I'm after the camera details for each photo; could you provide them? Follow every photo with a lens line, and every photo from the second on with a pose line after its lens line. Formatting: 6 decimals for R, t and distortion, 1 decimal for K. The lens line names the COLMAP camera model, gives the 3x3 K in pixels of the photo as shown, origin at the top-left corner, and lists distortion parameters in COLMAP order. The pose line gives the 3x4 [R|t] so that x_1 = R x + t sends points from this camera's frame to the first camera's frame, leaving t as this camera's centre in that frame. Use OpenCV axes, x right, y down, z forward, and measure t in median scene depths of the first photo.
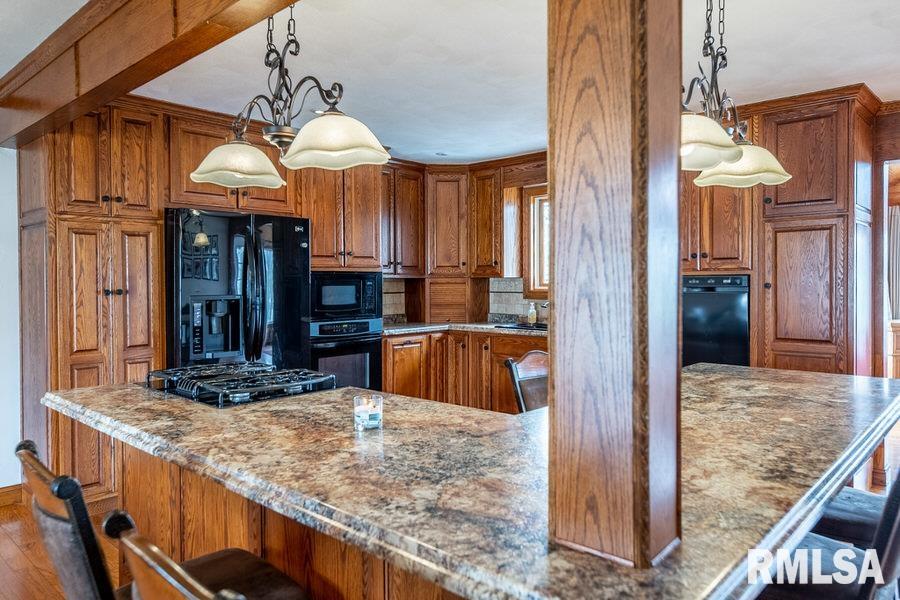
lens RADIAL K [[618.9, 0, 451.4], [0, 618.9, 293.7], [0, 0, 1]] dist [0.005689, 0.000383]
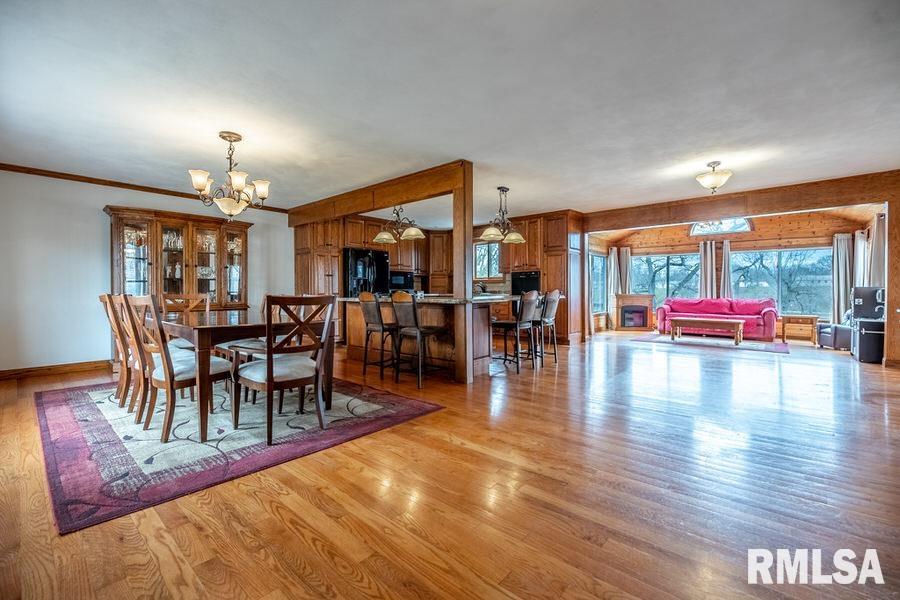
lens RADIAL K [[392.2, 0, 446.0], [0, 392.2, 297.3], [0, 0, 1]] dist [-0.000189, 0.000325]
pose [[0.999931, 0.002420, 0.011512, 0.008758], [-0.002313, 0.999954, -0.009298, 0.100979], [-0.011534, 0.009271, 0.999891, -0.773320]]
